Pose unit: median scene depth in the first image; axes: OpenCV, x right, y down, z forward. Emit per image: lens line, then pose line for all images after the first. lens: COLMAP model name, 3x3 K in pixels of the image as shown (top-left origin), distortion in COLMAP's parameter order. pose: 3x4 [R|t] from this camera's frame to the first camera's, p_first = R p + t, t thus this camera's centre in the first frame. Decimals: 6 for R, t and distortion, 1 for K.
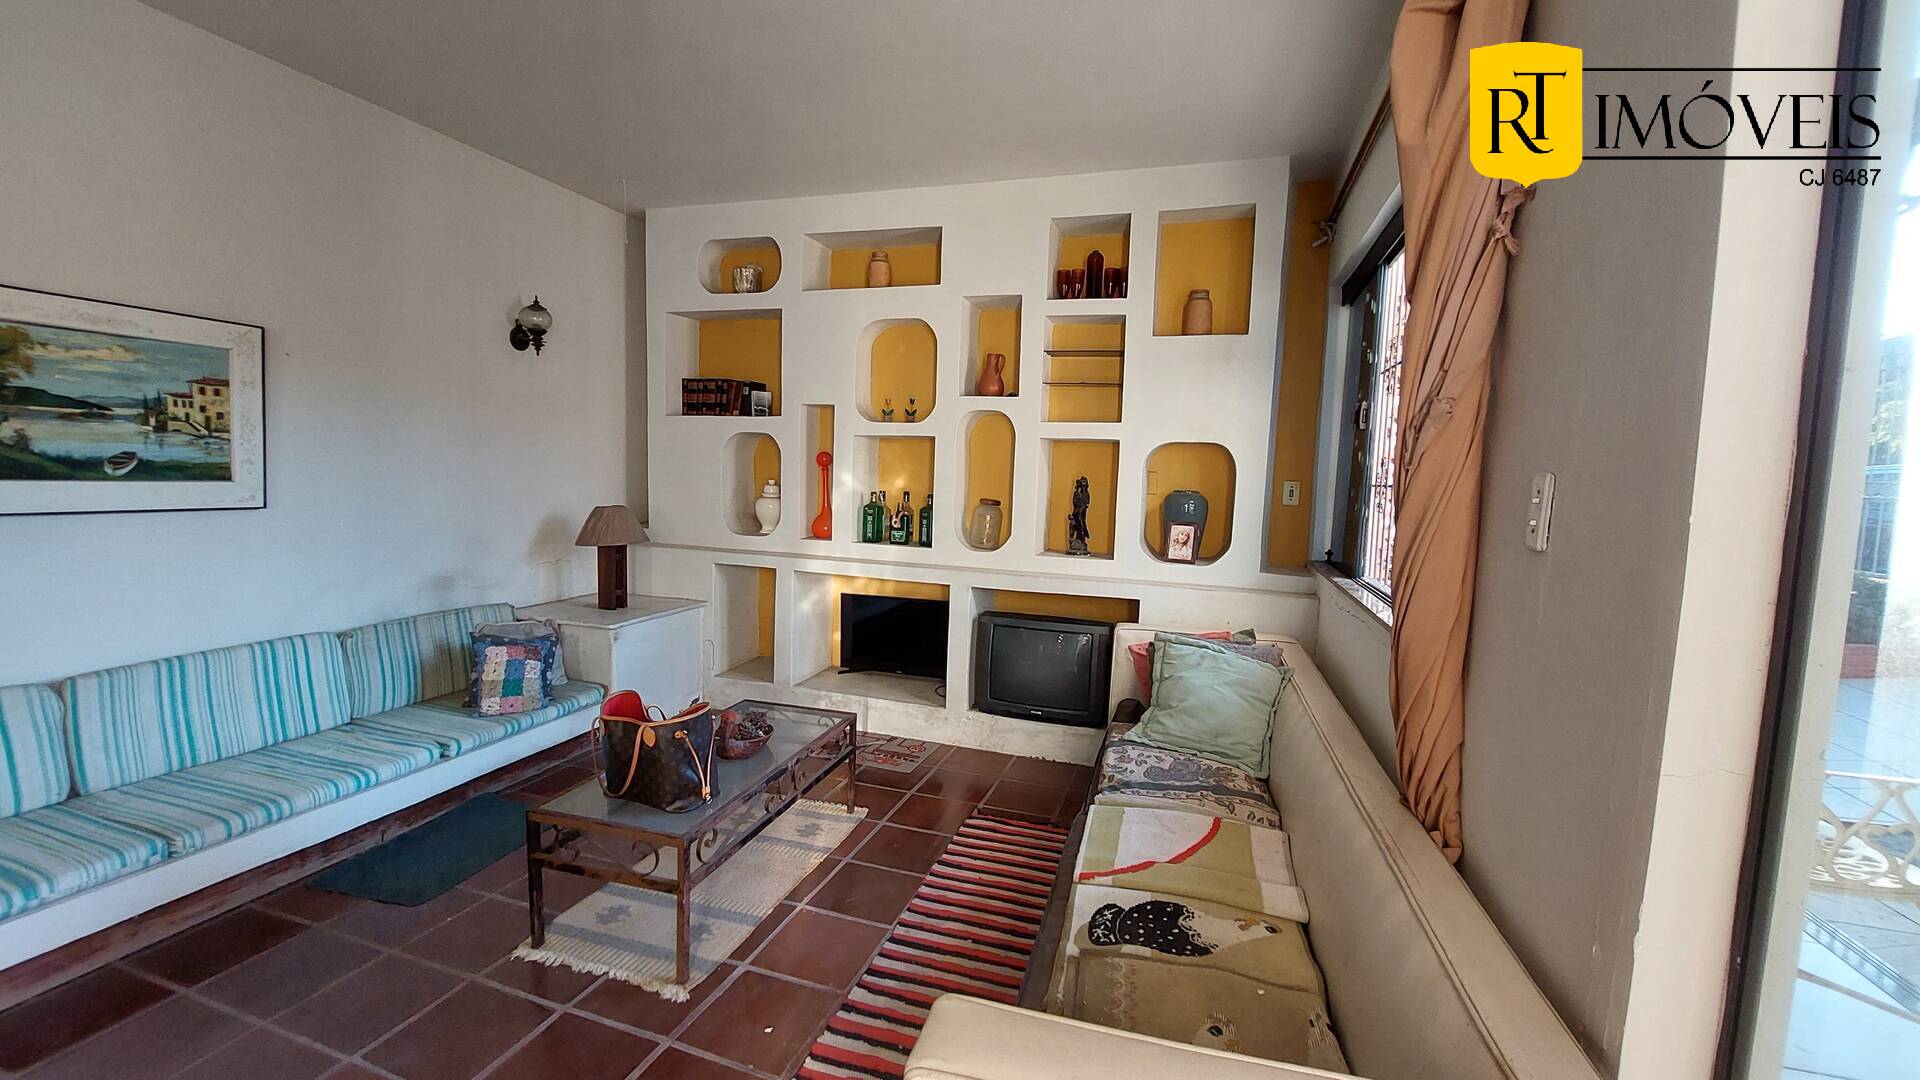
lens RADIAL K [[761.8, 0, 964.7], [0, 761.8, 543.0], [0, 0, 1]] dist [-0.012393, -0.000364]
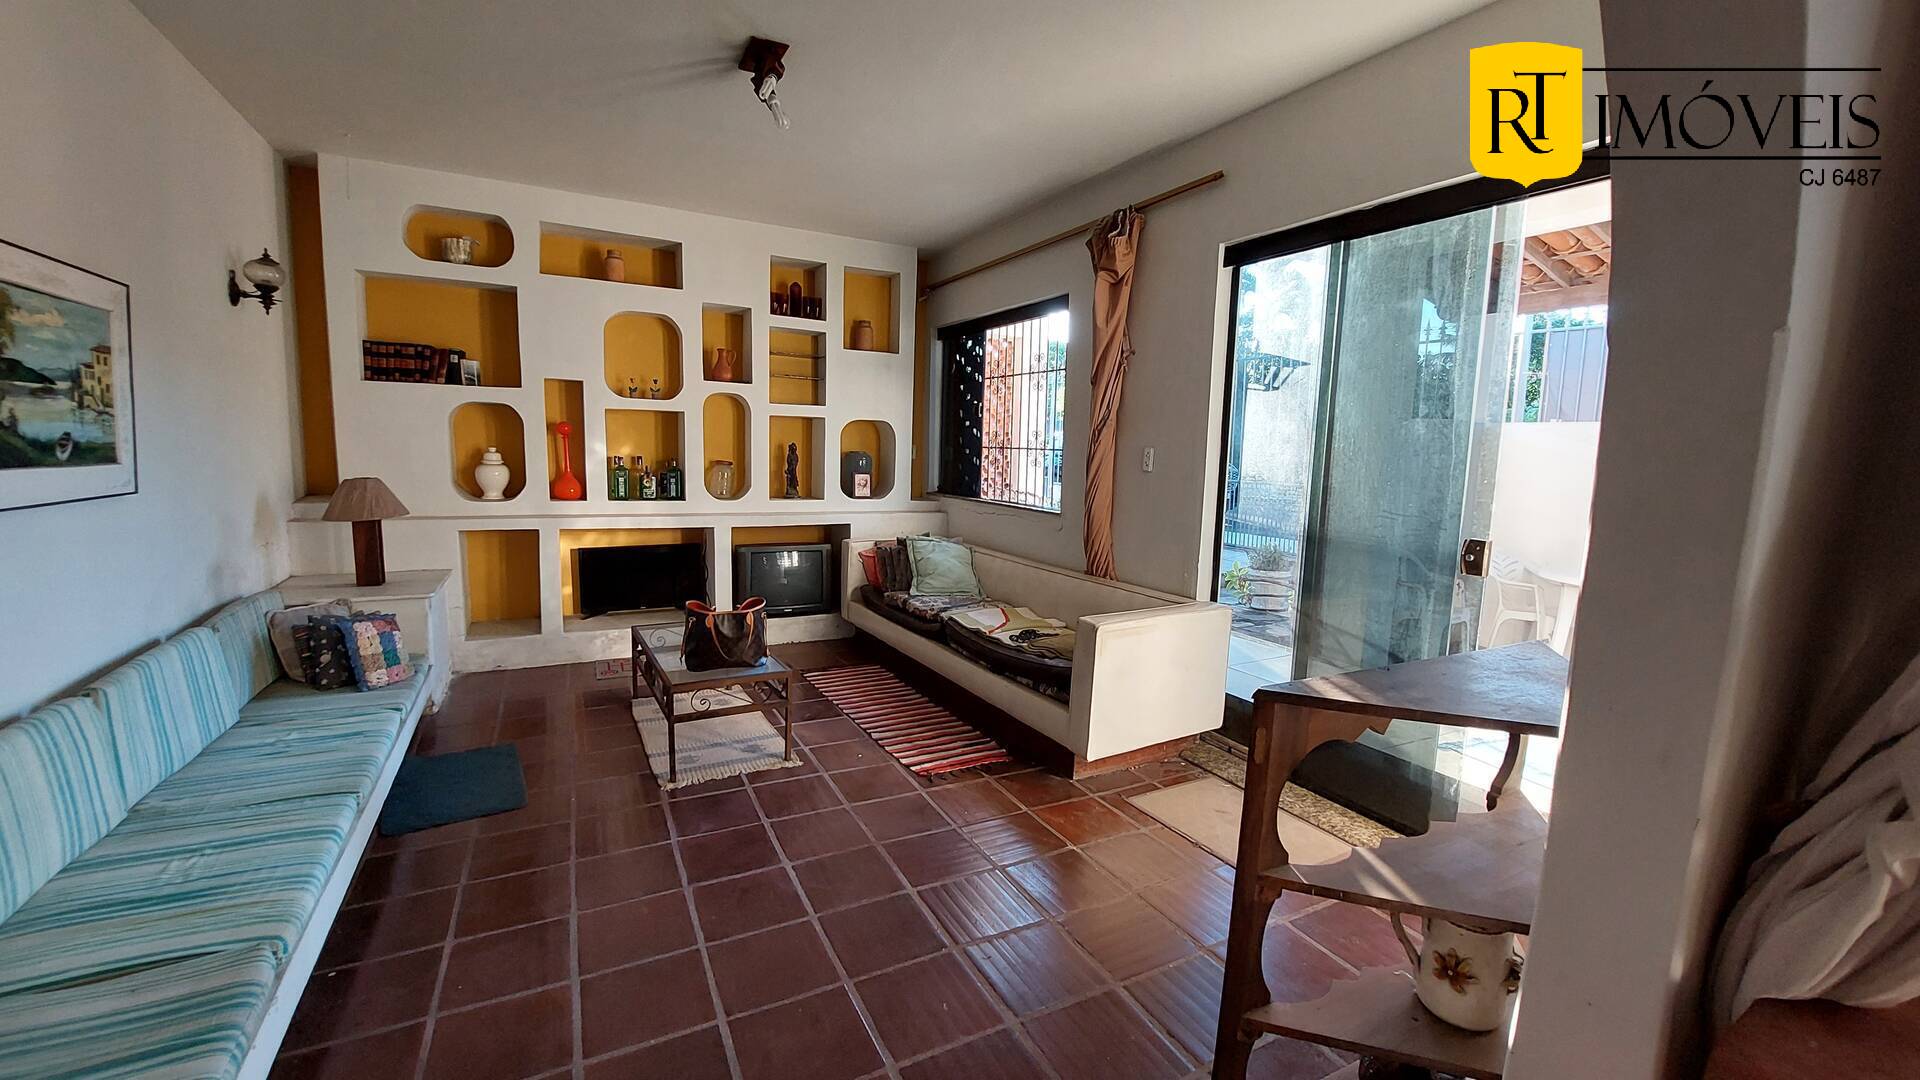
lens RADIAL K [[761.8, 0, 964.7], [0, 761.8, 543.0], [0, 0, 1]] dist [-0.012393, -0.000364]
pose [[0.700506, -0.103027, 0.706170, -0.663161], [0.060095, 0.994526, 0.085483, -0.003687], [-0.711111, -0.017445, 0.702863, -0.228343]]
